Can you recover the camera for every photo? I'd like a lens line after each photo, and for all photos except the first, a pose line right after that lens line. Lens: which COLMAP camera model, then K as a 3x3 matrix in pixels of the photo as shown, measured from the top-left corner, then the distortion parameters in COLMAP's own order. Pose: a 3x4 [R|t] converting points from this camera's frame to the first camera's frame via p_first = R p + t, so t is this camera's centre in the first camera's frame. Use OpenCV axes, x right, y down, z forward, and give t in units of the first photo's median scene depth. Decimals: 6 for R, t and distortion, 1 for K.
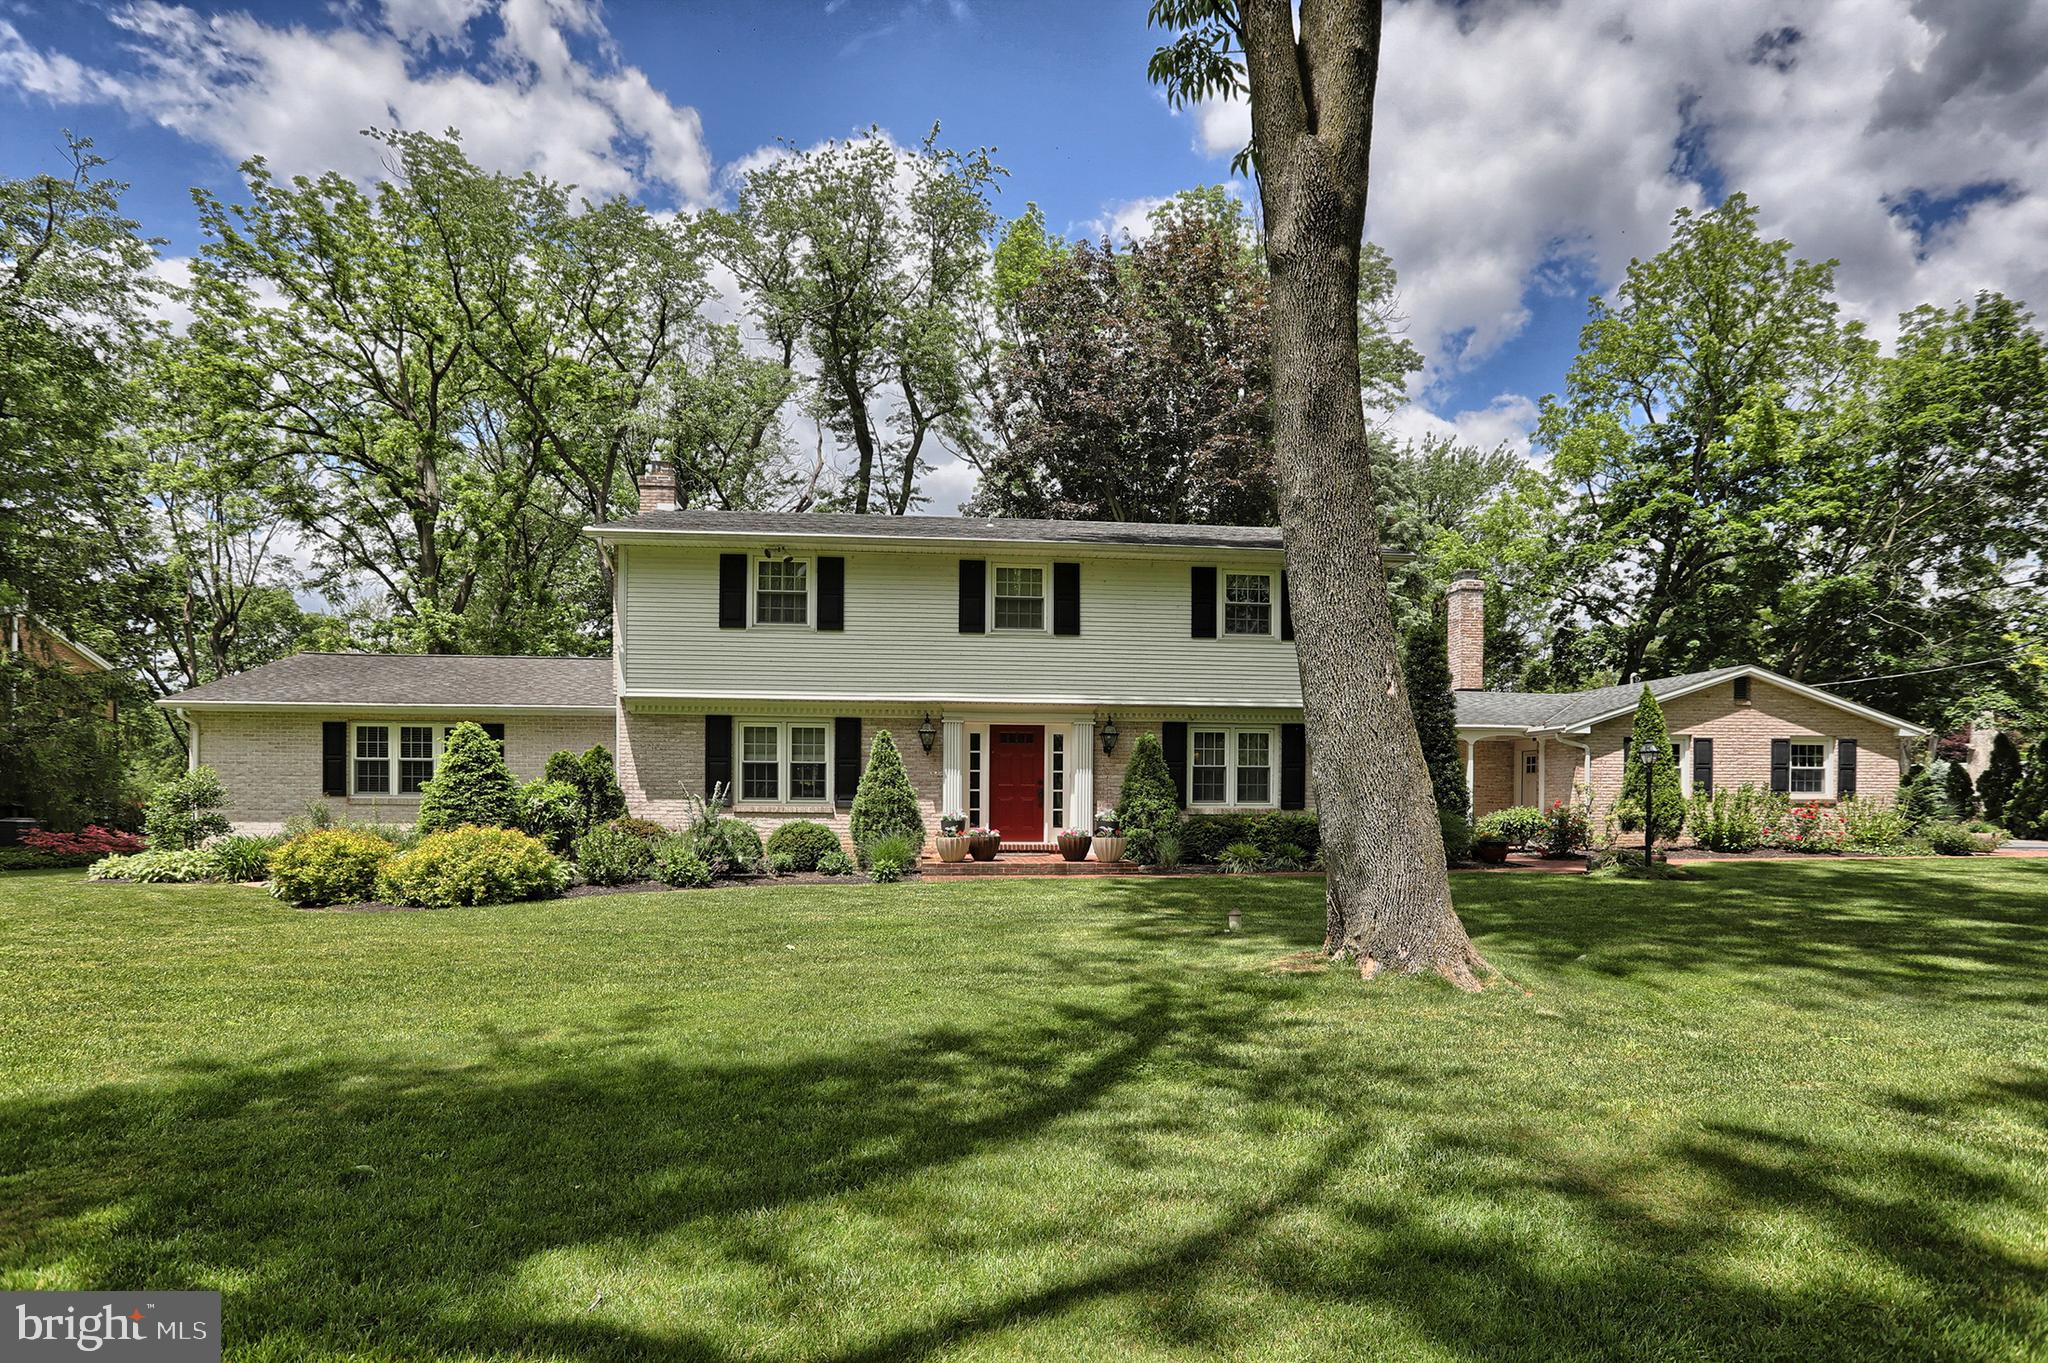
lens RADIAL K [[1074.4, 0, 997.0], [0, 1074.4, 740.5], [0, 0, 1]] dist [-0.037830, 0.015747]
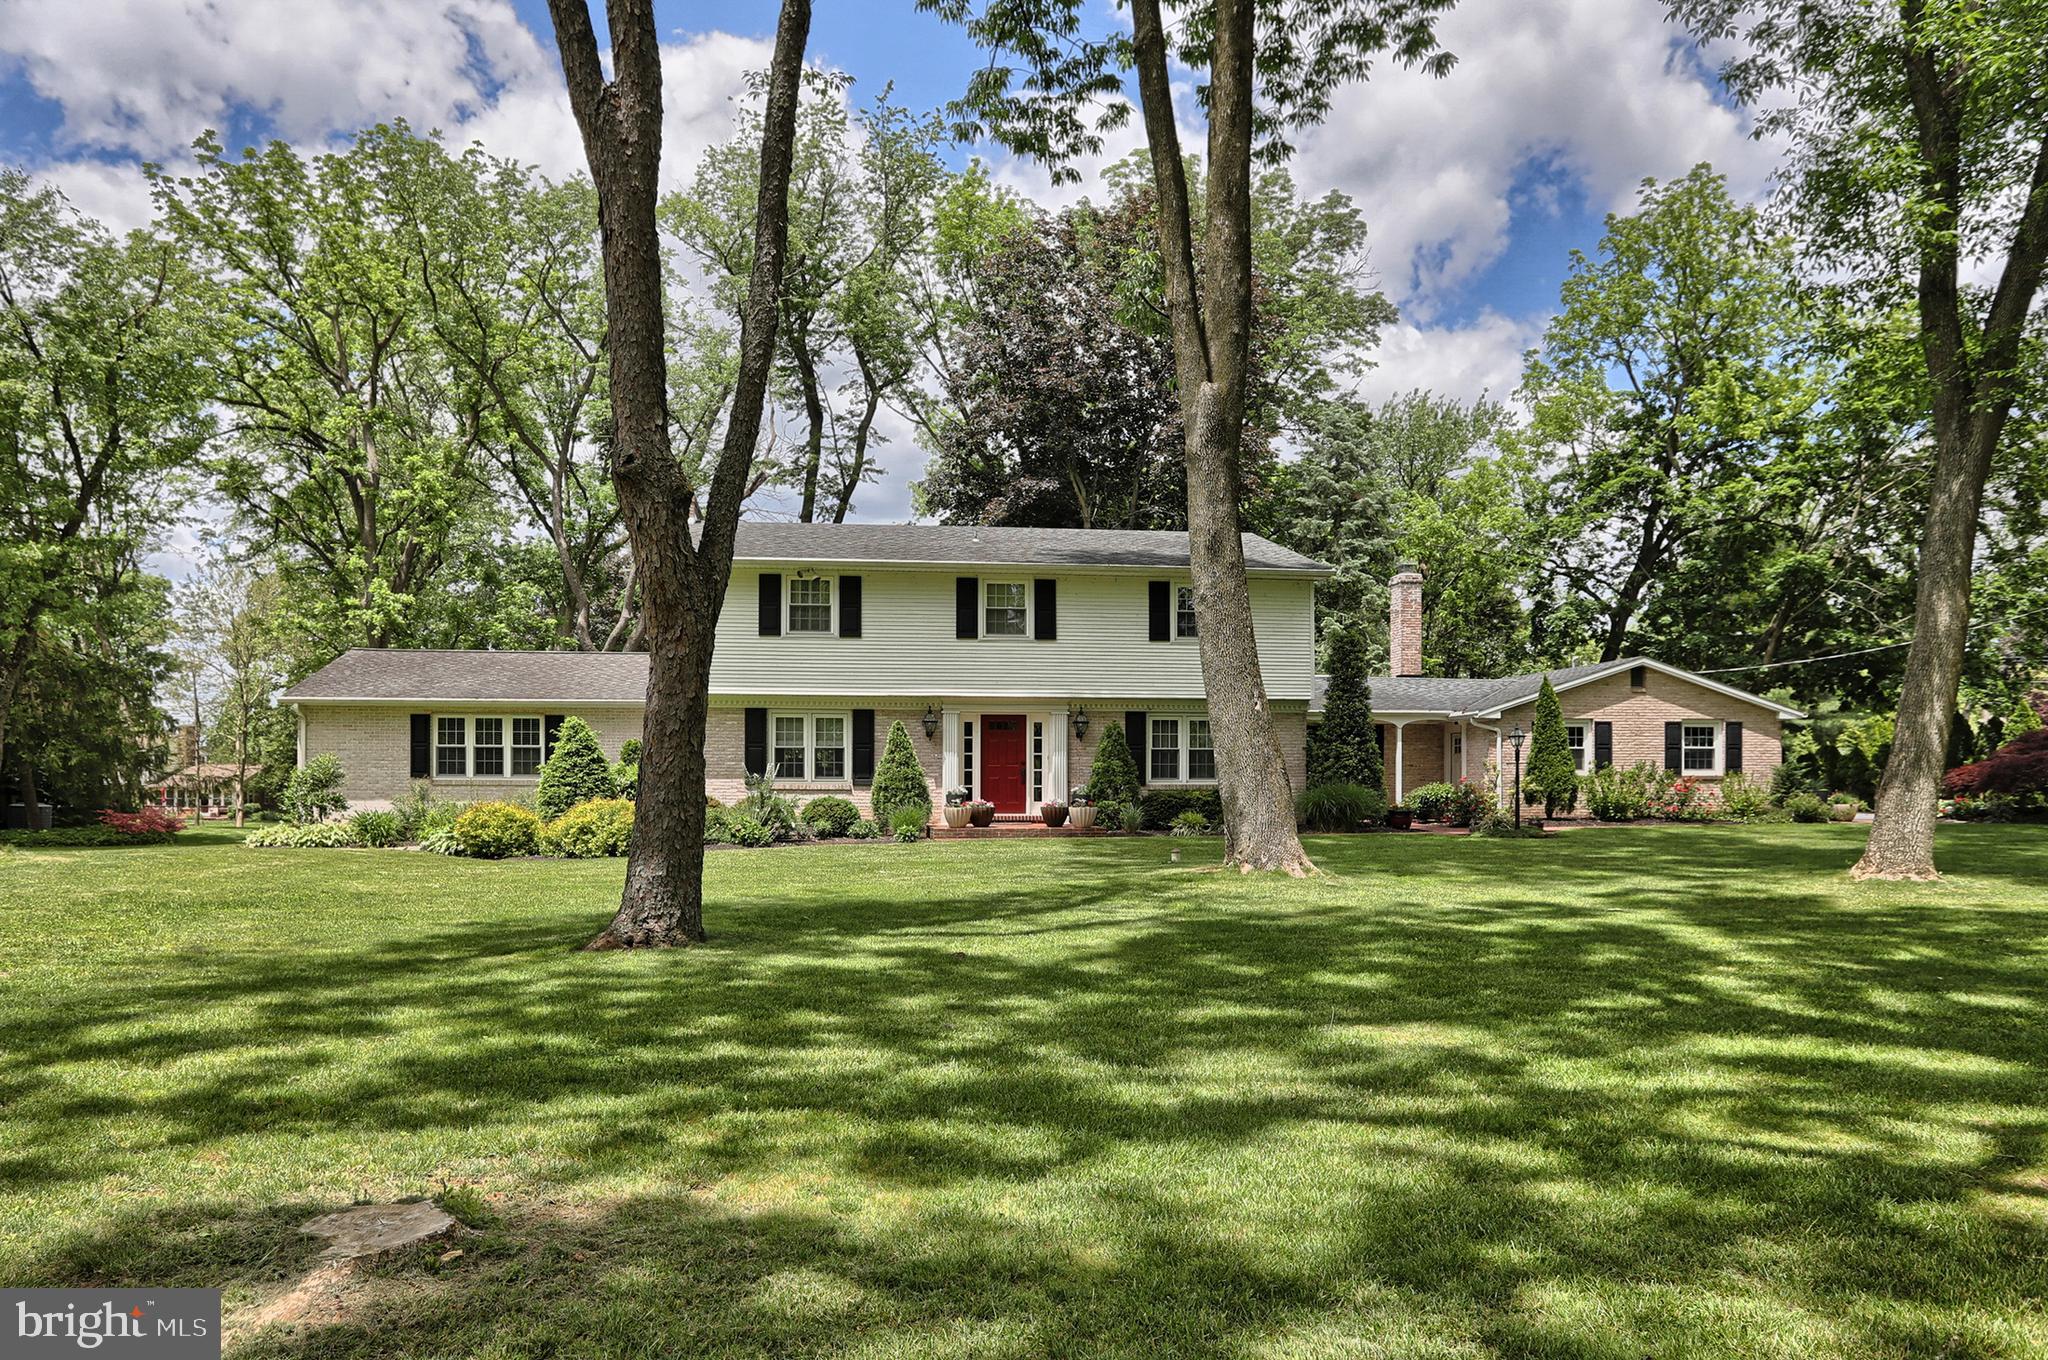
lens RADIAL K [[1335.2, 0, 966.3], [0, 1335.2, 697.5], [0, 0, 1]] dist [-0.011550, -0.004454]
pose [[0.999412, -0.003276, 0.034143, -0.073818], [0.003637, 0.999938, -0.010516, -0.018393], [-0.034106, 0.010634, 0.999362, -0.481827]]
